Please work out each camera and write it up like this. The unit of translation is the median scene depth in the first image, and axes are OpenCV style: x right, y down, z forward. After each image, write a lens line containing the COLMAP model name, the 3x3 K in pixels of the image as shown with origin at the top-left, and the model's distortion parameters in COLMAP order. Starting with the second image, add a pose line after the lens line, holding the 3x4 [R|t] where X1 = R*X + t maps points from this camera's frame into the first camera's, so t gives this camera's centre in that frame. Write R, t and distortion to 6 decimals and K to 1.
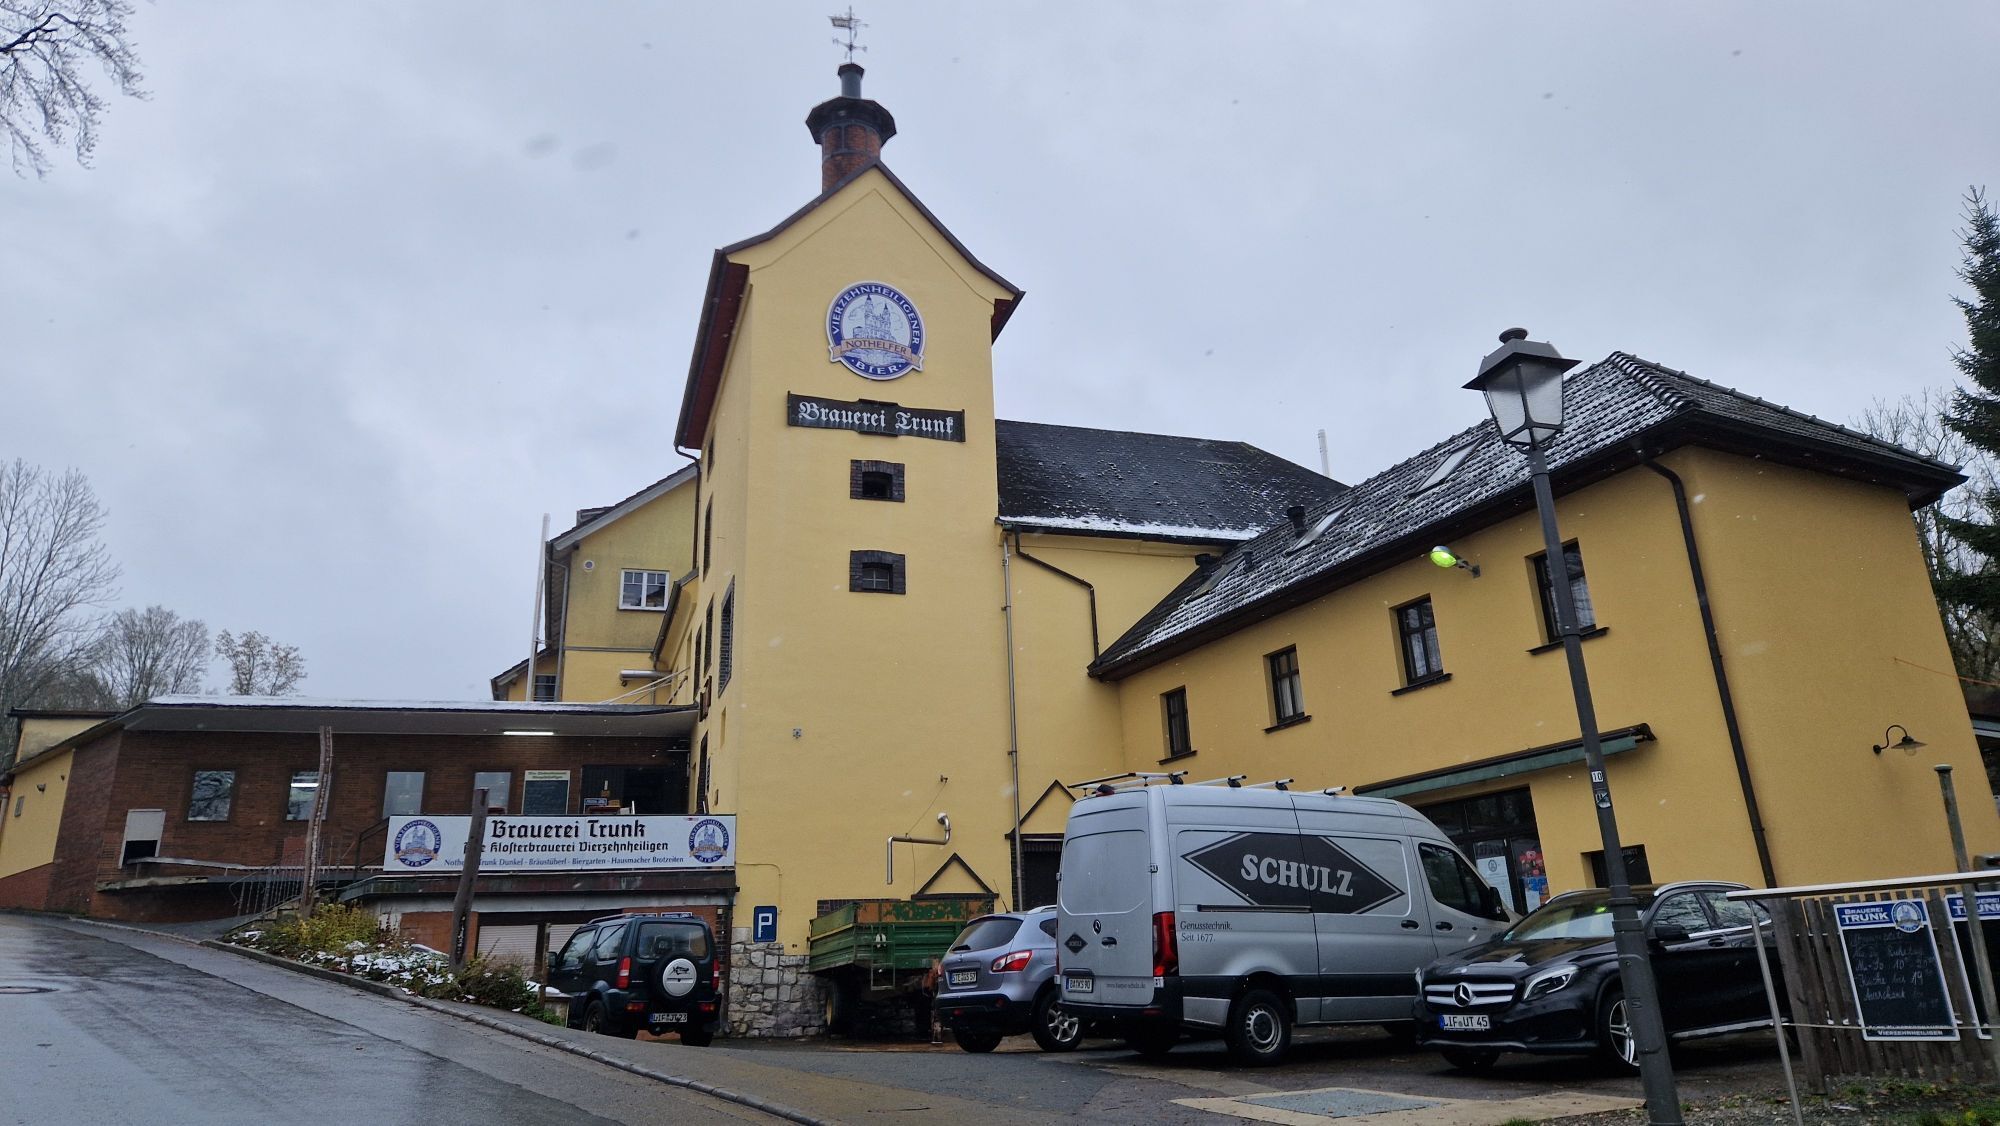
lens RADIAL K [[1389.1, 0, 996.3], [0, 1389.1, 466.5], [0, 0, 1]] dist [0.083058, -0.066855]
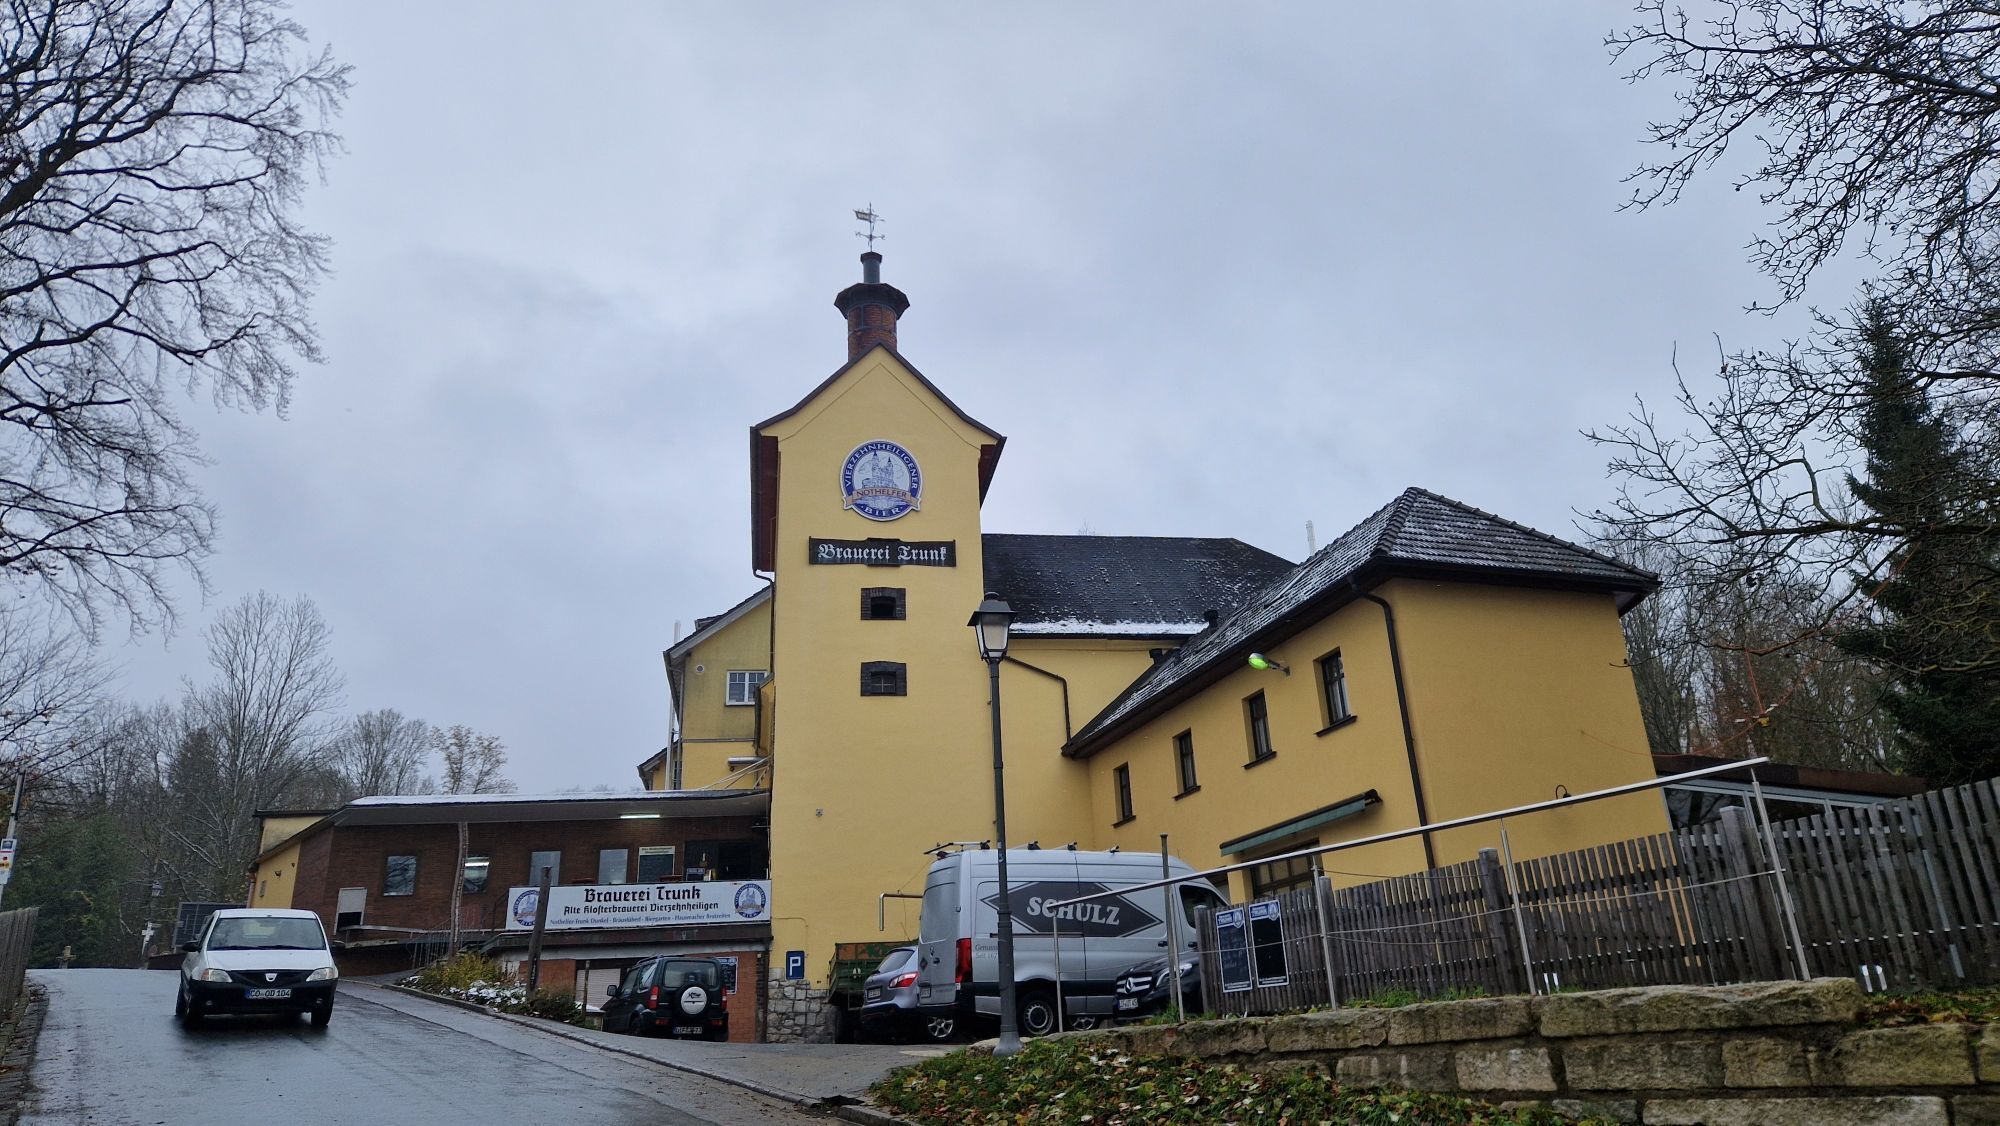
lens RADIAL K [[1389.1, 0, 996.3], [0, 1389.1, 466.5], [0, 0, 1]] dist [0.083058, -0.066855]
pose [[0.989950, -0.065596, -0.125285, 0.176649], [0.060728, 0.997258, -0.042290, -0.052984], [0.127716, 0.034257, 0.991219, -0.223189]]
